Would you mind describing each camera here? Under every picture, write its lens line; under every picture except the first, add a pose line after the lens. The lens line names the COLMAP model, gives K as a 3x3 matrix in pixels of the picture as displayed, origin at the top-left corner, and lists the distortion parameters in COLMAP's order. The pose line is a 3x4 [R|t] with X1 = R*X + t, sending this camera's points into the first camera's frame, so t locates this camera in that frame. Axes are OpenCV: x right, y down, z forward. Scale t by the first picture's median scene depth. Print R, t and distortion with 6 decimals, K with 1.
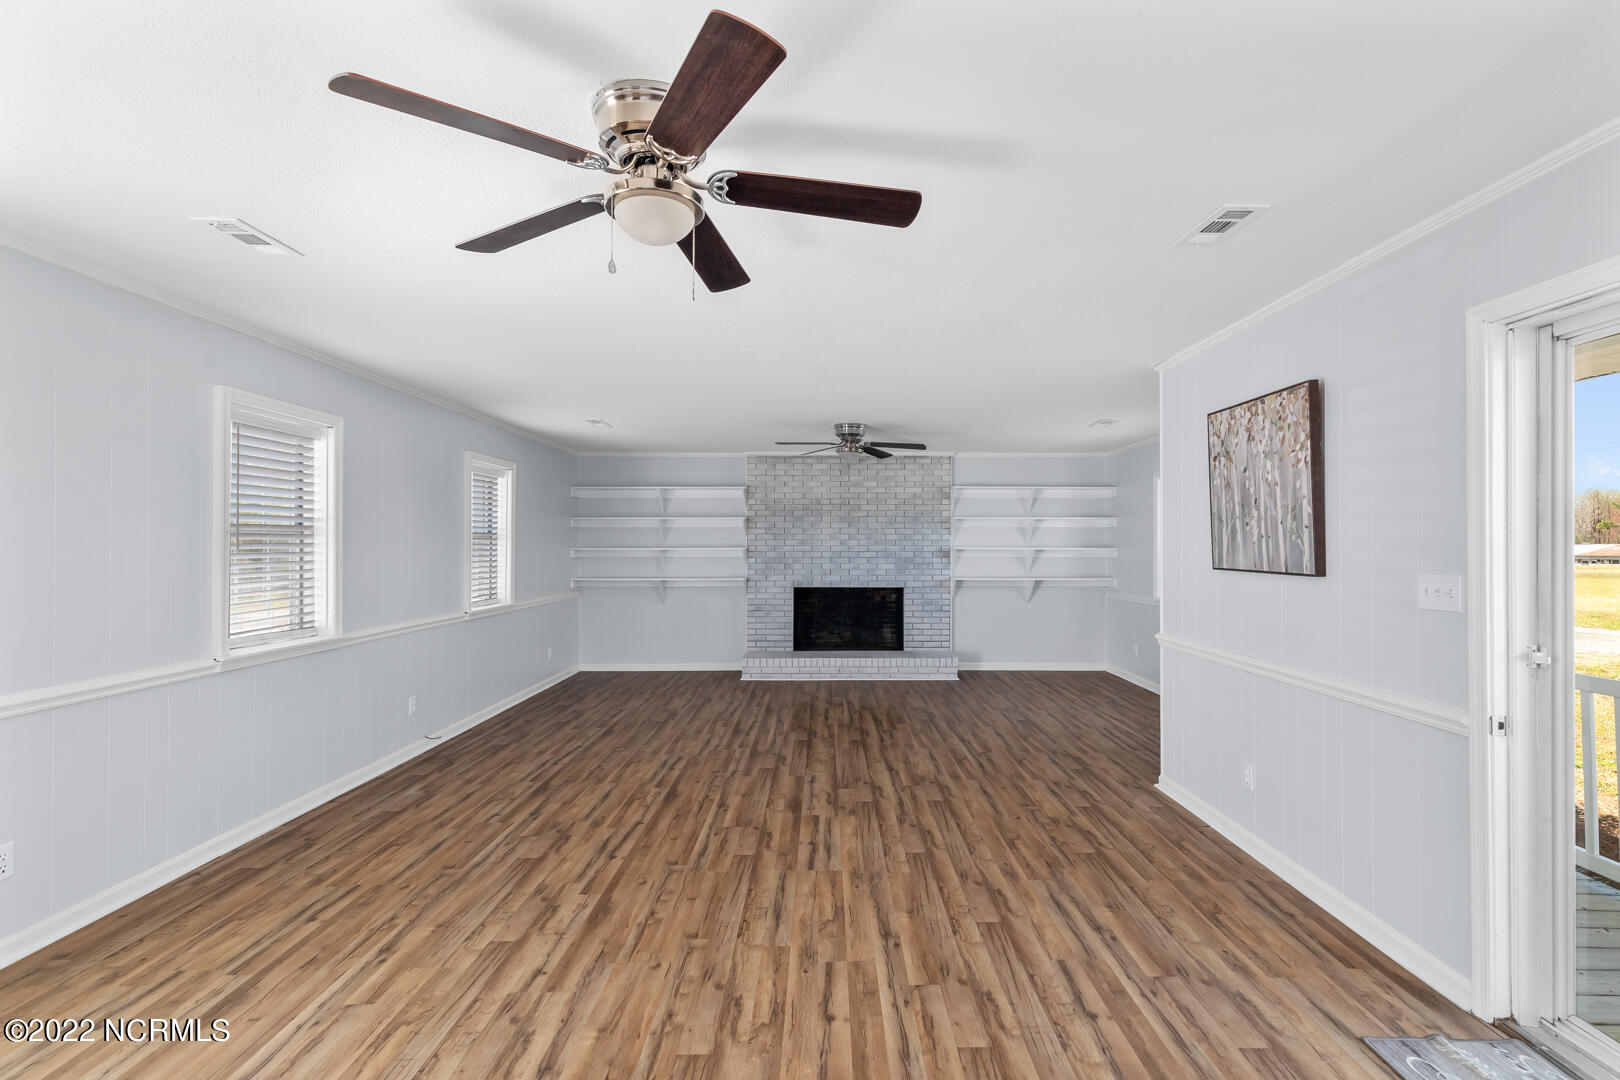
lens RADIAL K [[717.3, 0, 828.3], [0, 717.3, 544.8], [0, 0, 1]] dist [0.002909, -0.000243]
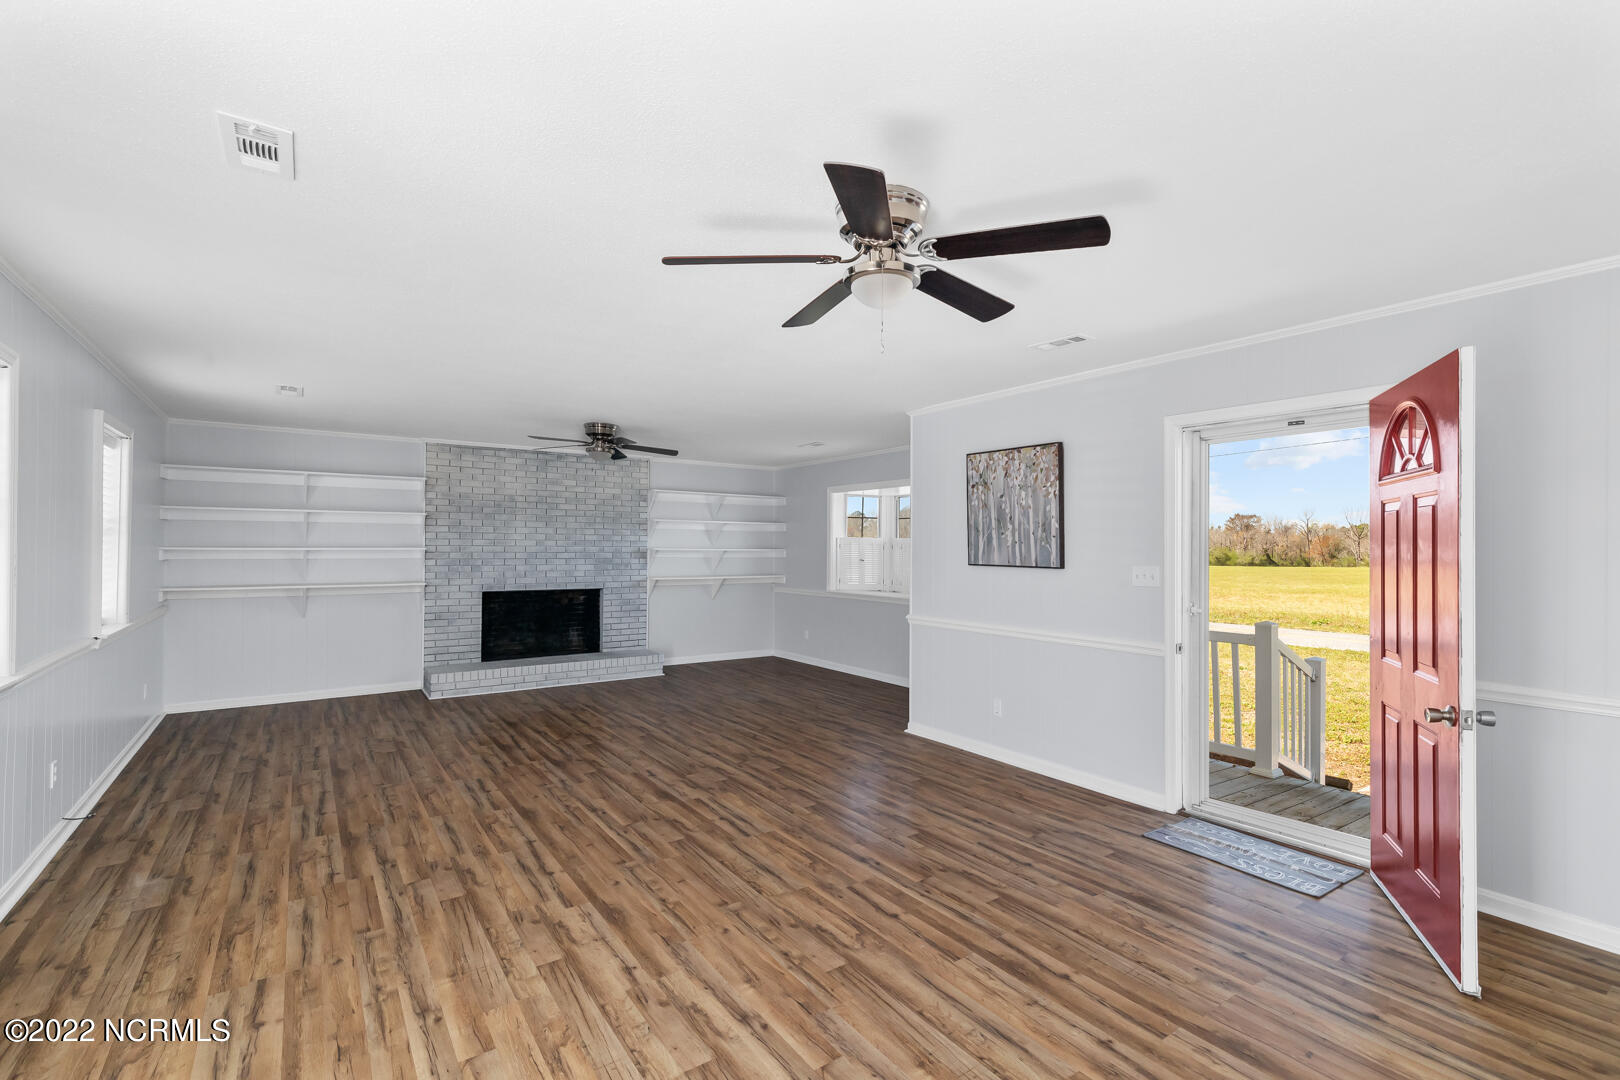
lens RADIAL K [[717.3, 0, 828.3], [0, 717.3, 544.8], [0, 0, 1]] dist [0.002909, -0.000243]
pose [[0.822875, 0.006670, 0.568184, -0.484682], [-0.005981, 0.999977, -0.003077, 0.000265], [-0.568191, -0.000867, 0.822896, 0.006724]]
